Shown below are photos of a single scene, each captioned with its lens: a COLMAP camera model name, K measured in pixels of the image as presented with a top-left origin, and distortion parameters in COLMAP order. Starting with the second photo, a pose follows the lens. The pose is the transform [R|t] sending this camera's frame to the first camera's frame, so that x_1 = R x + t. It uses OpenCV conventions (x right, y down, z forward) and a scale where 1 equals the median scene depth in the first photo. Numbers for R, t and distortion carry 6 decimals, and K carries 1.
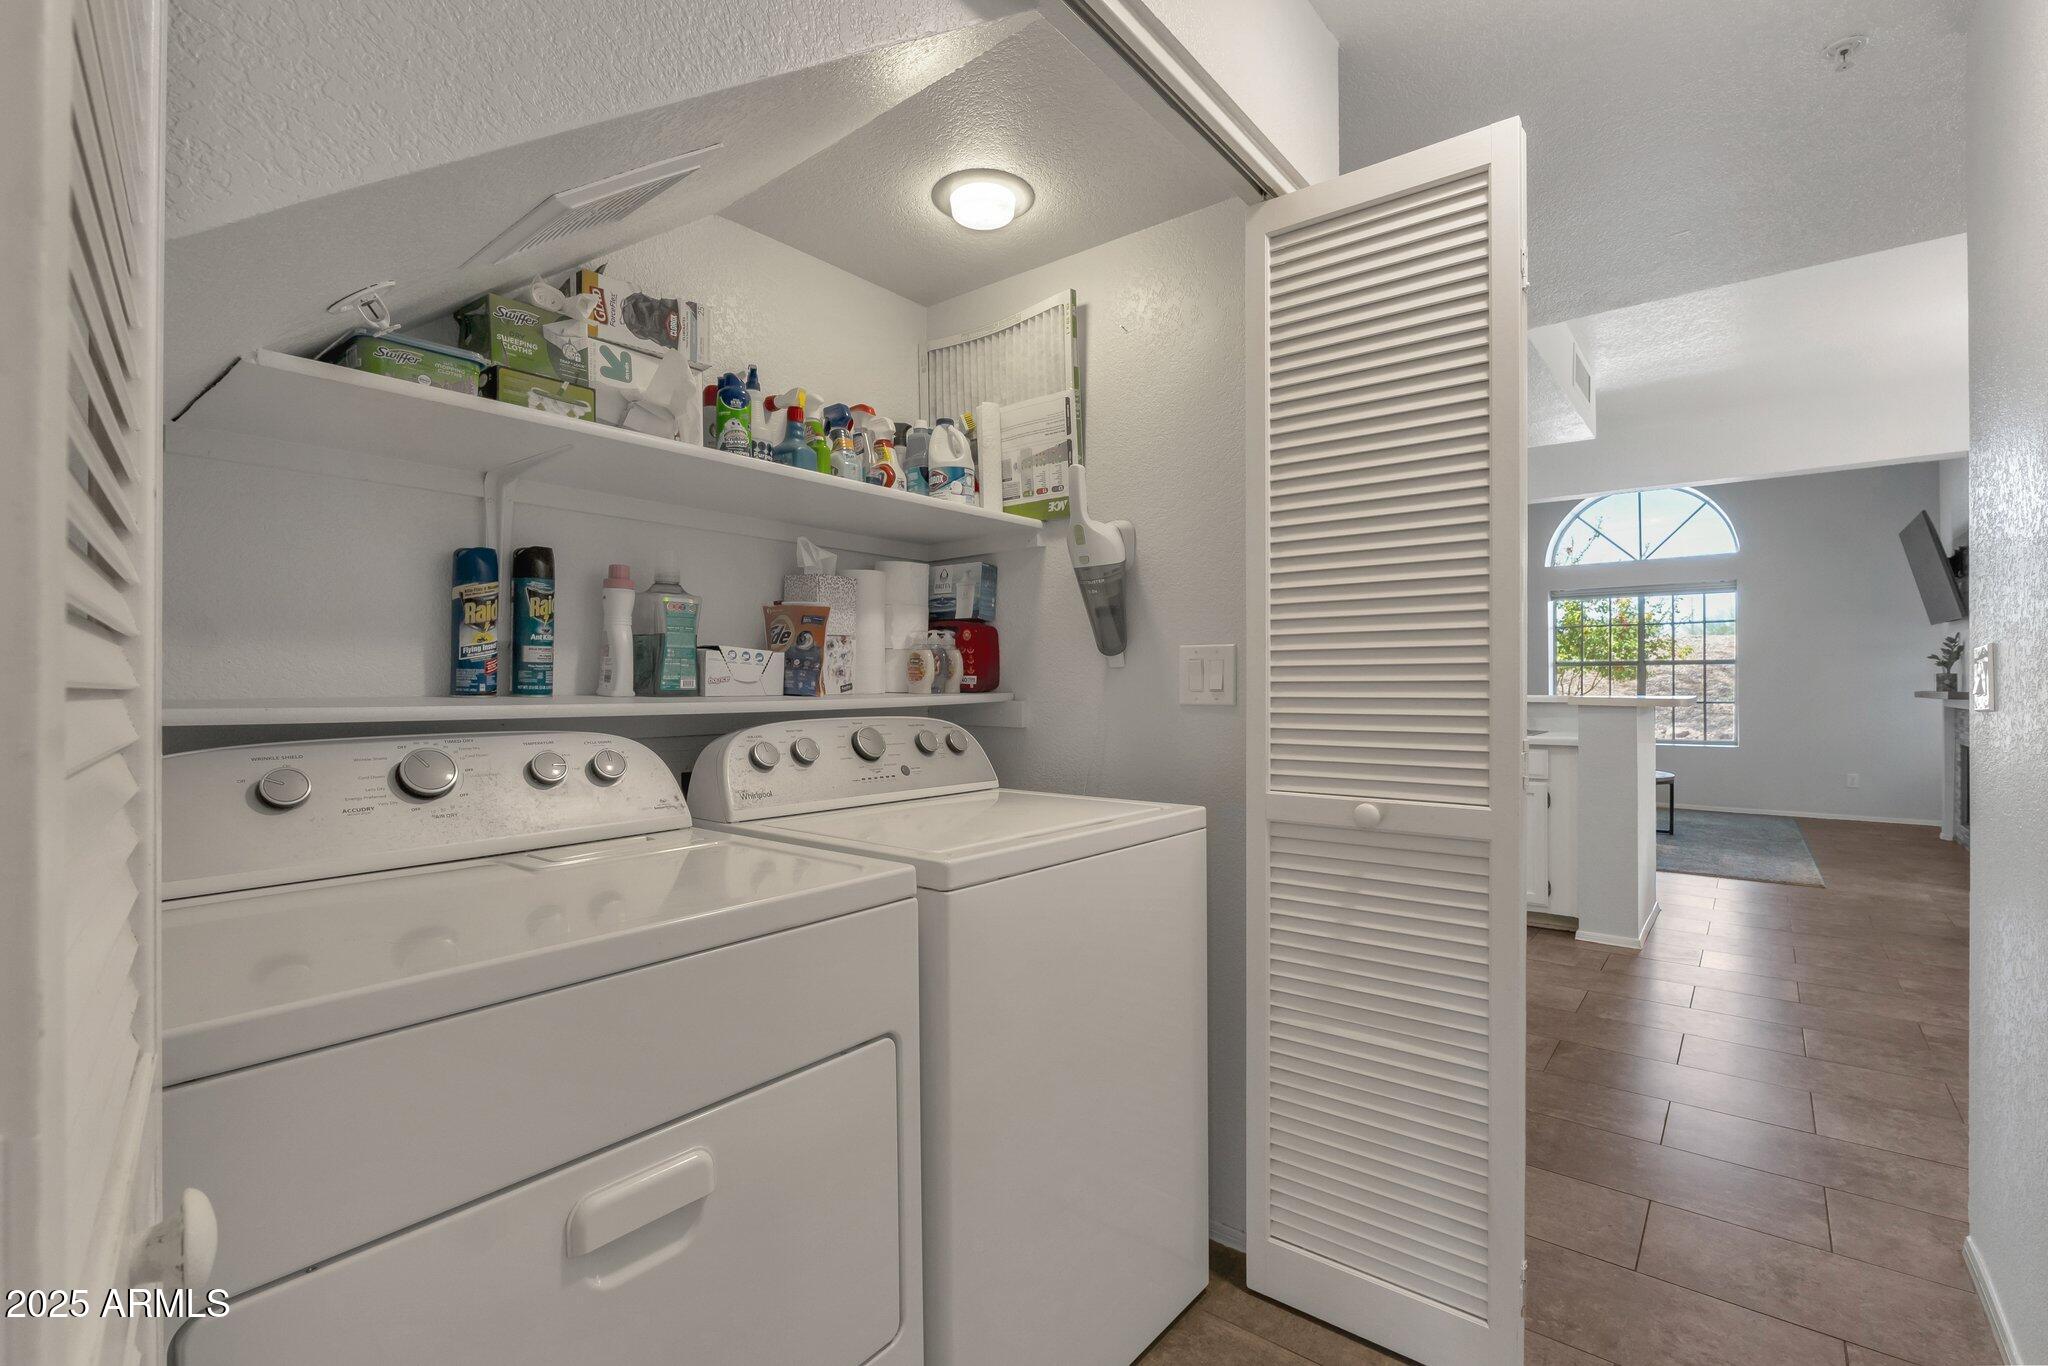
lens RADIAL K [[928.0, 0, 1024.0], [0, 928.0, 683.0], [0, 0, 1]] dist [0.000206, 0.000014]
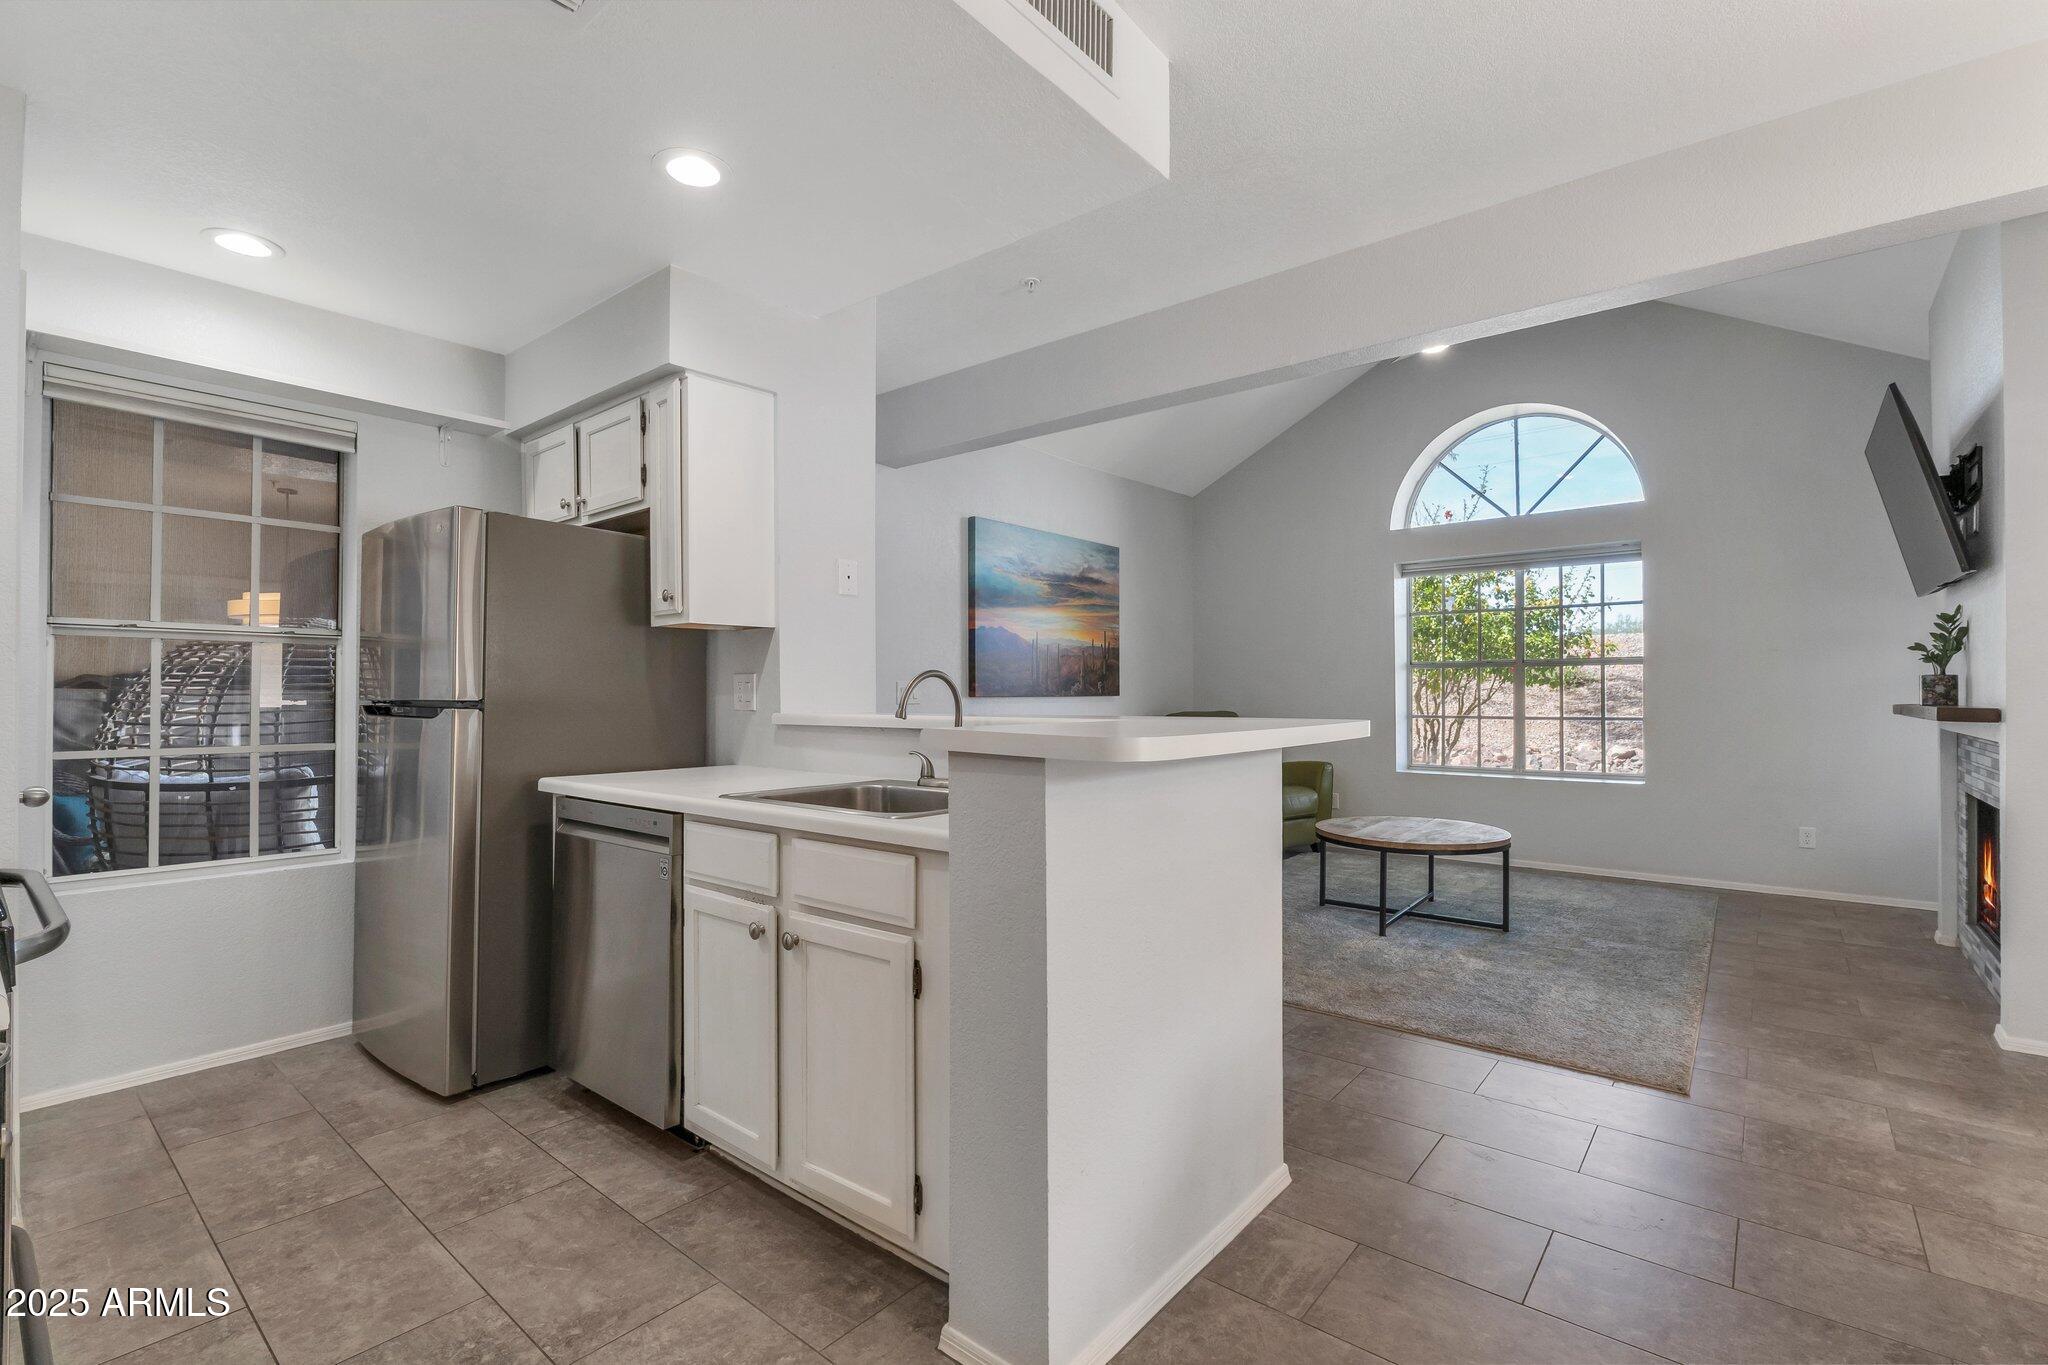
lens RADIAL K [[921.6, 0, 1024.0], [0, 921.6, 682.5], [0, 0, 1]] dist [-0.002222, -0.000369]
pose [[0.999831, 0.000574, -0.018363, 0.396087], [-0.000702, 0.999975, -0.006997, -0.000958], [0.018358, 0.007009, 0.999807, 0.379928]]
